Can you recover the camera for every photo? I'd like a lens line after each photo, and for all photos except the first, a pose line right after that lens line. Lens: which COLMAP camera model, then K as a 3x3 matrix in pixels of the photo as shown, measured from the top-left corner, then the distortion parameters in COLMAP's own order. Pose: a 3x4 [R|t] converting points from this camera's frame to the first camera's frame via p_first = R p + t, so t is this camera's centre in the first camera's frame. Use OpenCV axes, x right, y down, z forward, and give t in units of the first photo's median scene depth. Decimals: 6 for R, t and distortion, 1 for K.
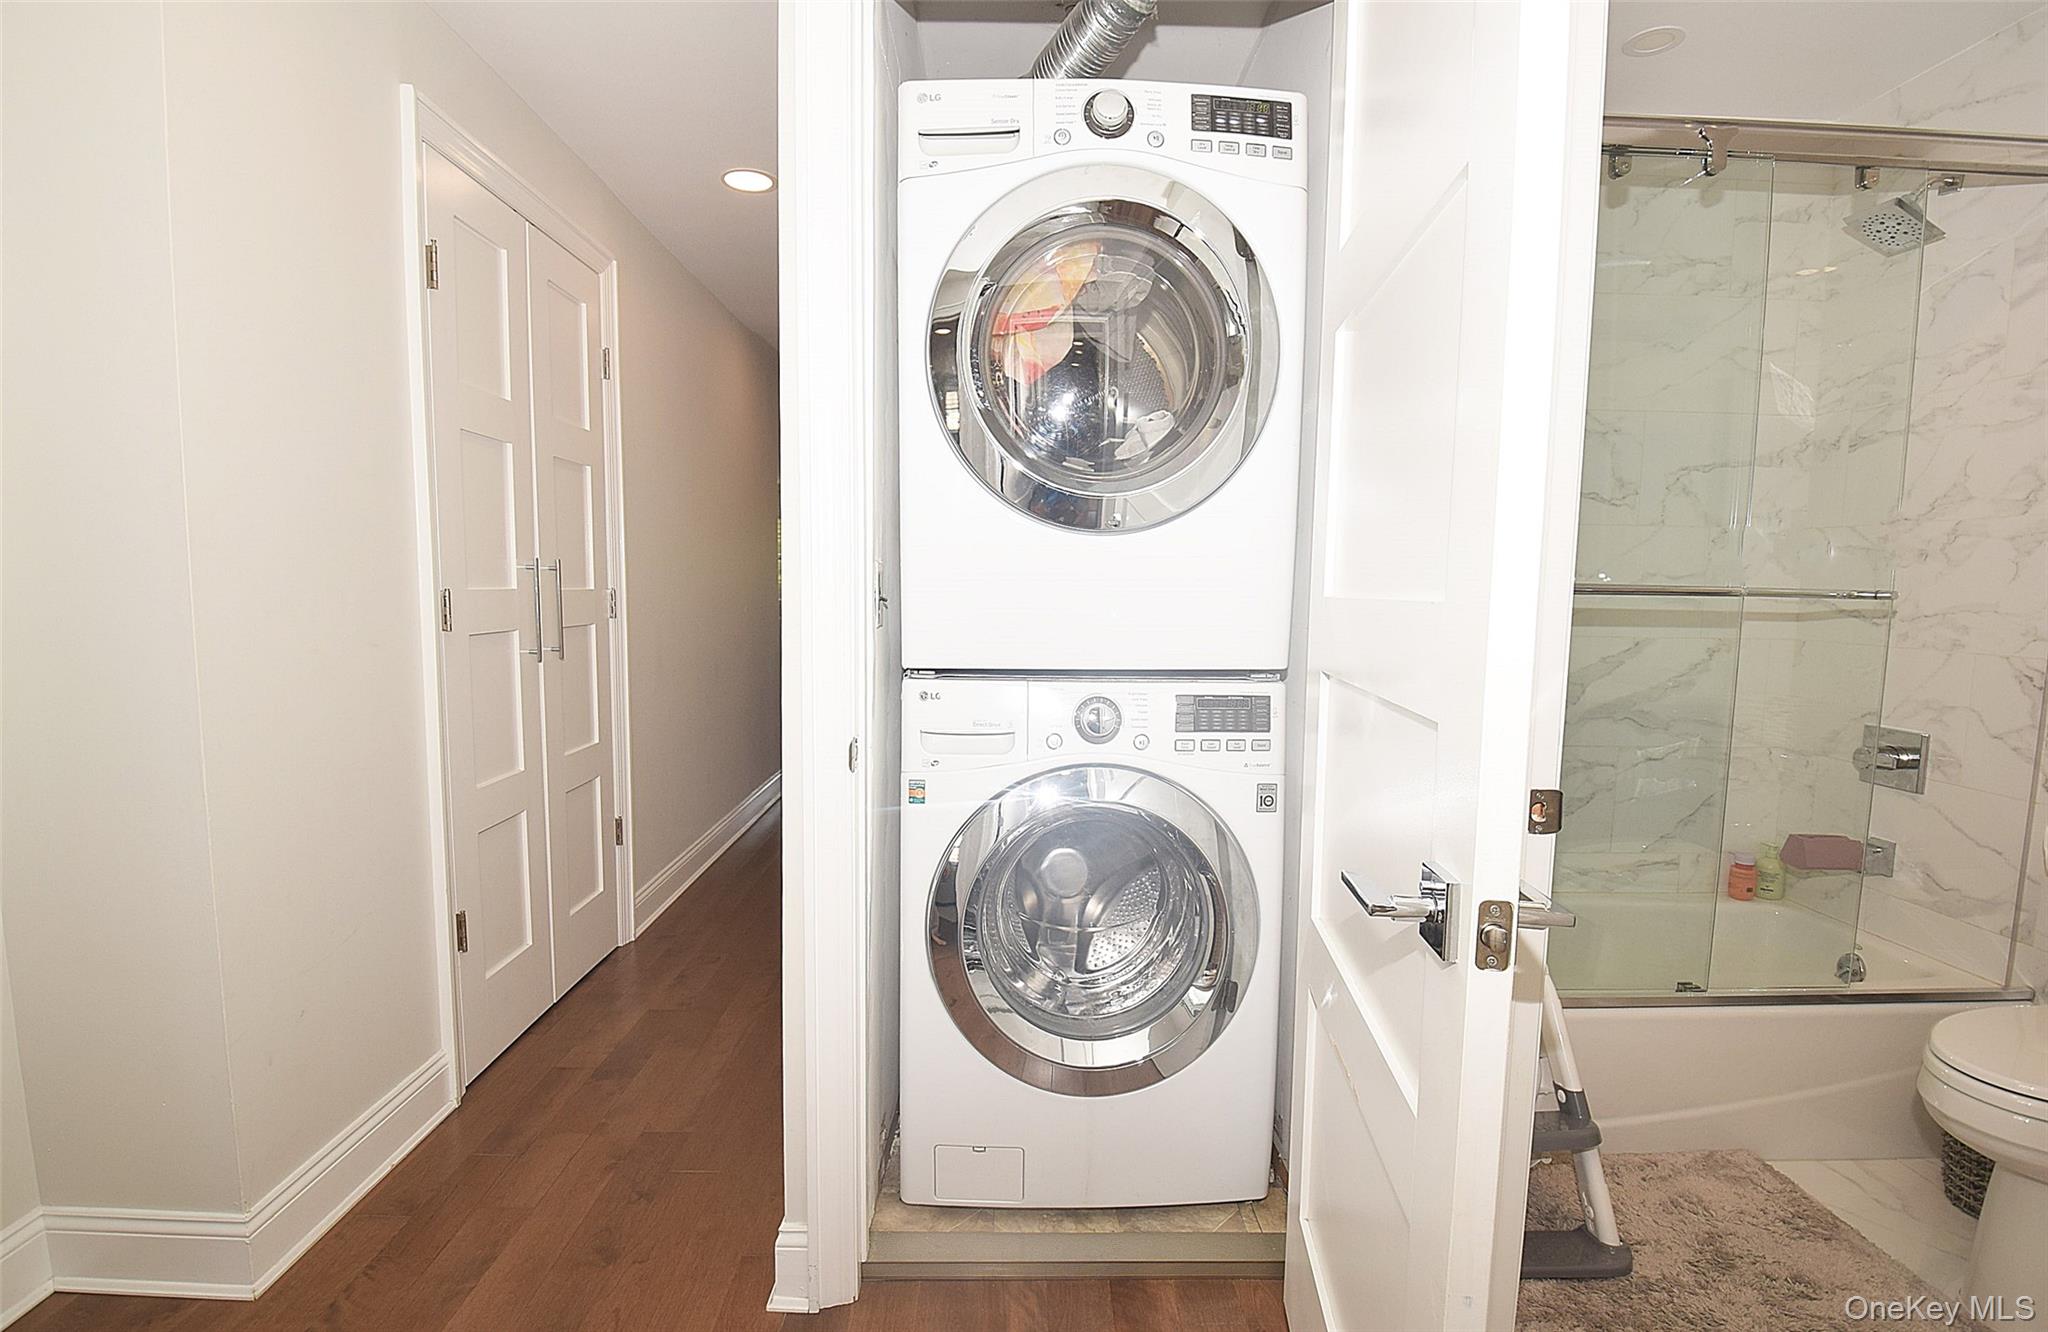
lens RADIAL K [[974.3, 0, 1022.0], [0, 974.3, 681.9], [0, 0, 1]] dist [-0.014554, -0.004099]
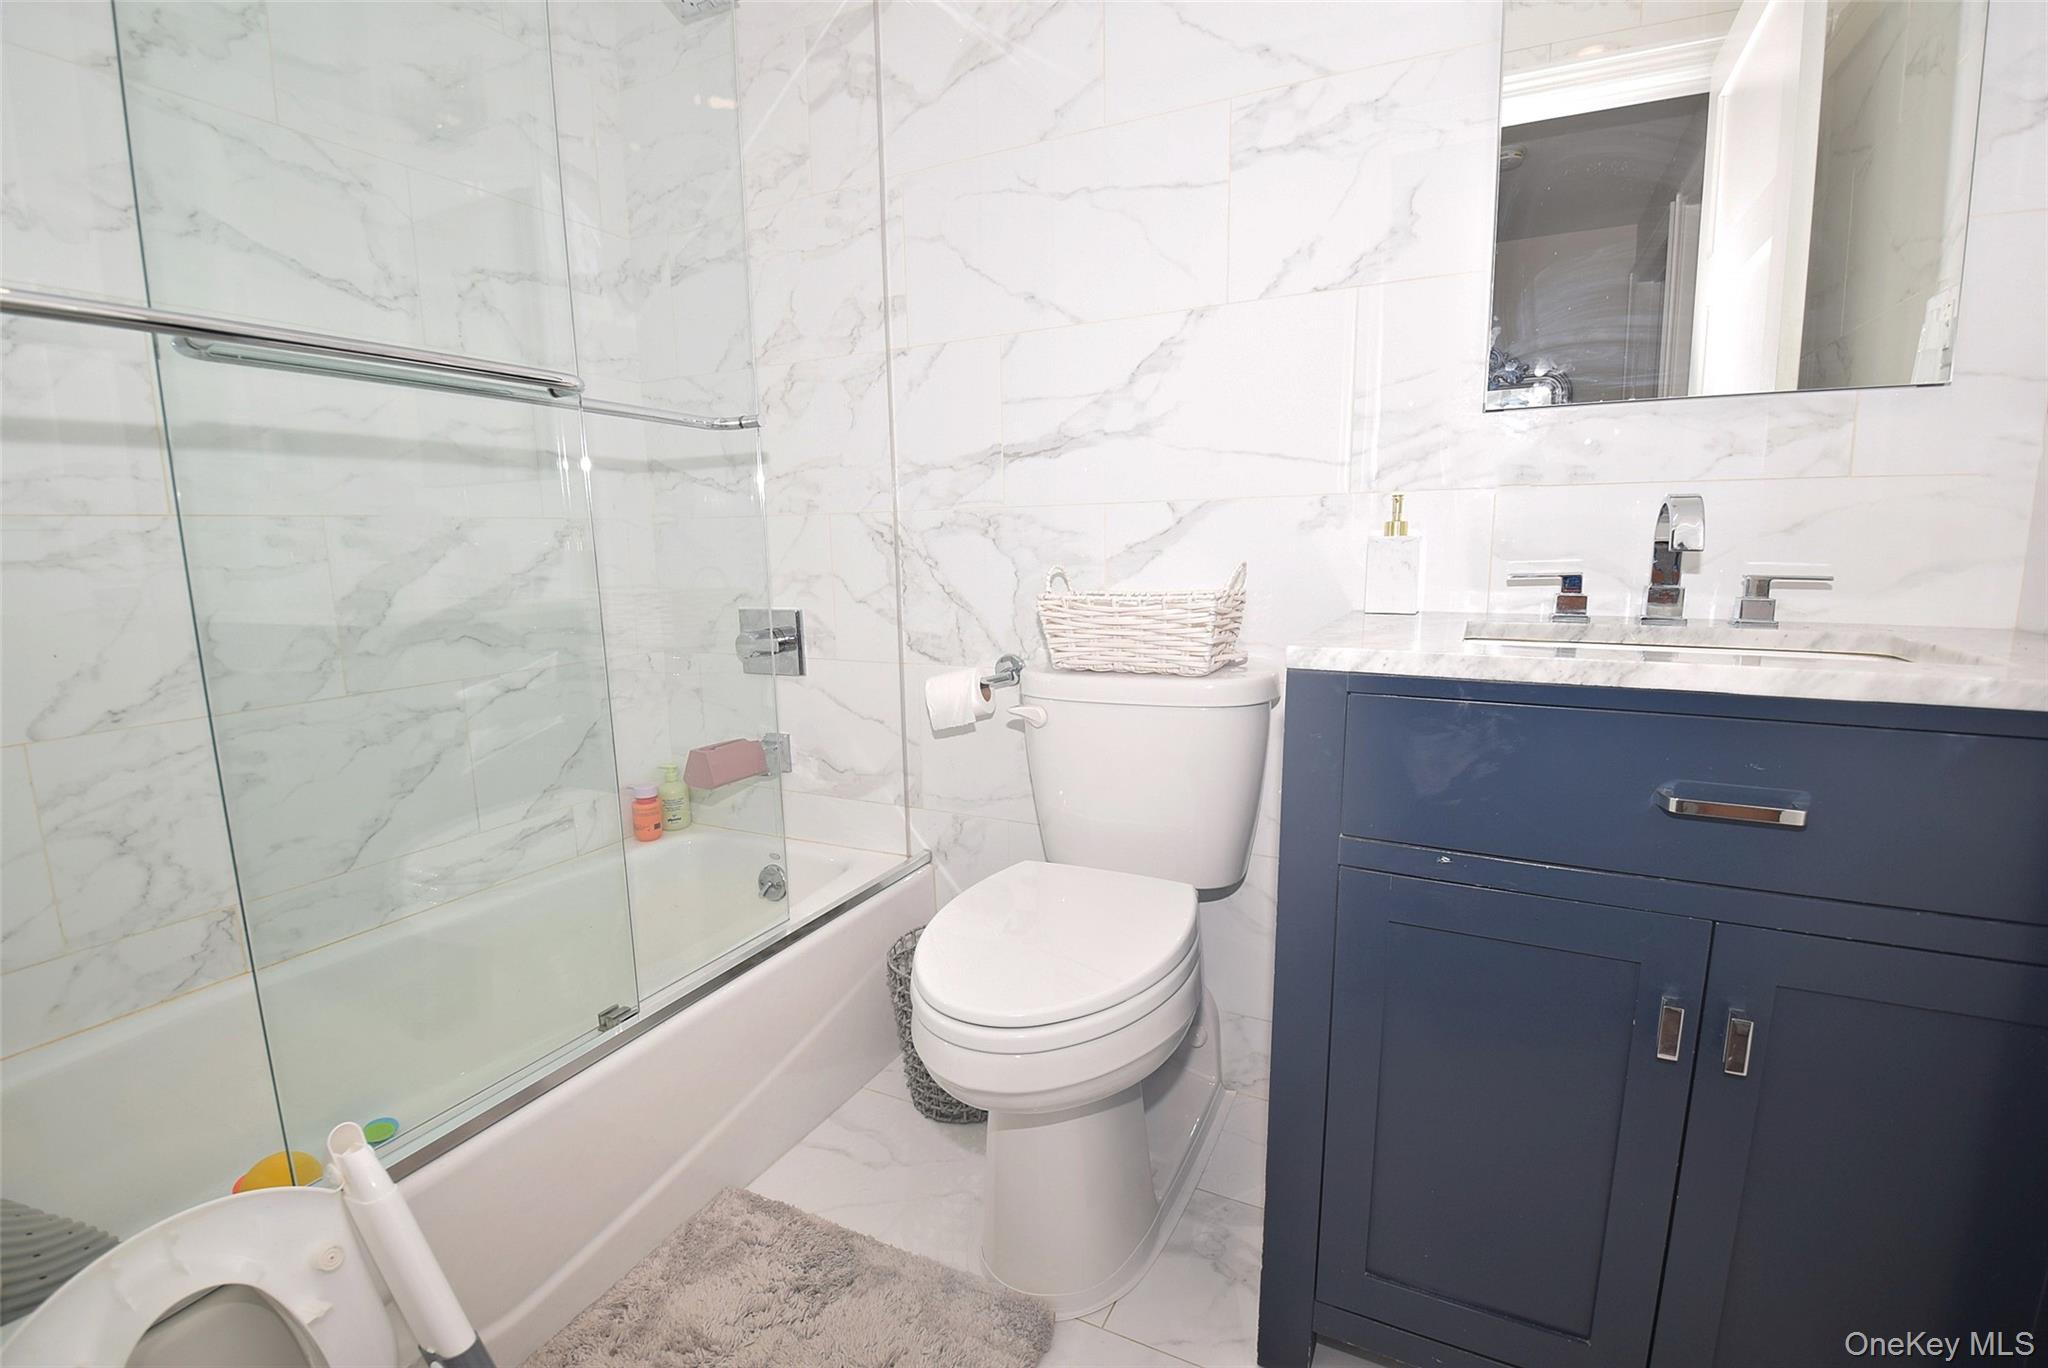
lens RADIAL K [[910.1, 0, 1040.2], [0, 910.1, 688.4], [0, 0, 1]] dist [-0.004371, -0.010491]
pose [[0.459273, -0.163502, 0.873118, 0.265237], [0.117093, 0.985481, 0.122950, 0.045666], [-0.880544, 0.045768, 0.471750, 0.367229]]
